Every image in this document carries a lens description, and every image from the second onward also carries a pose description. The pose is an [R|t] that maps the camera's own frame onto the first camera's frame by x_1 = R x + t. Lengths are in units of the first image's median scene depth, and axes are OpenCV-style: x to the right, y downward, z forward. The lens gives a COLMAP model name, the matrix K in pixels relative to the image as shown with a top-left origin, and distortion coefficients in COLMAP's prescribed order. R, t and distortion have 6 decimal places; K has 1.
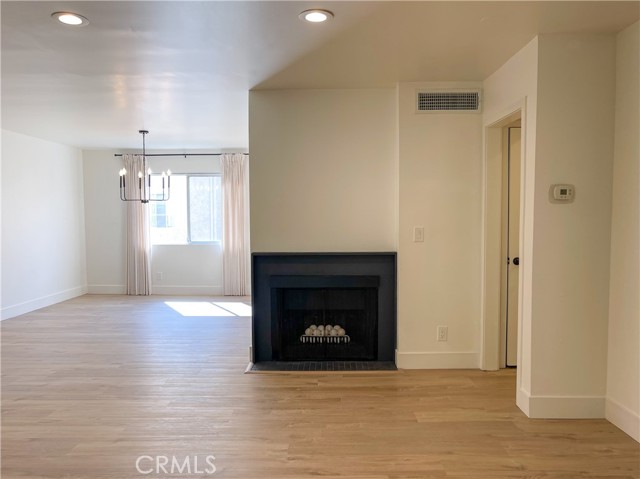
lens RADIAL K [[504.6, 0, 320.0], [0, 504.6, 239.5], [0, 0, 1]] dist [-0.003216, -0.000112]
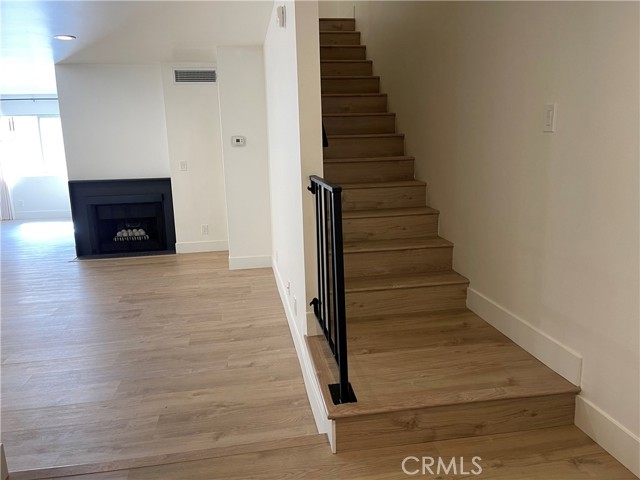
lens RADIAL K [[484.0, 0, 320.0], [0, 484.0, 228.9], [0, 0, 1]] dist [0.002022, -0.001836]
pose [[0.980564, -0.049387, 0.189882, 0.297776], [0.023890, 0.990654, 0.134290, -0.006359], [-0.194740, -0.127143, 0.972580, -0.501295]]
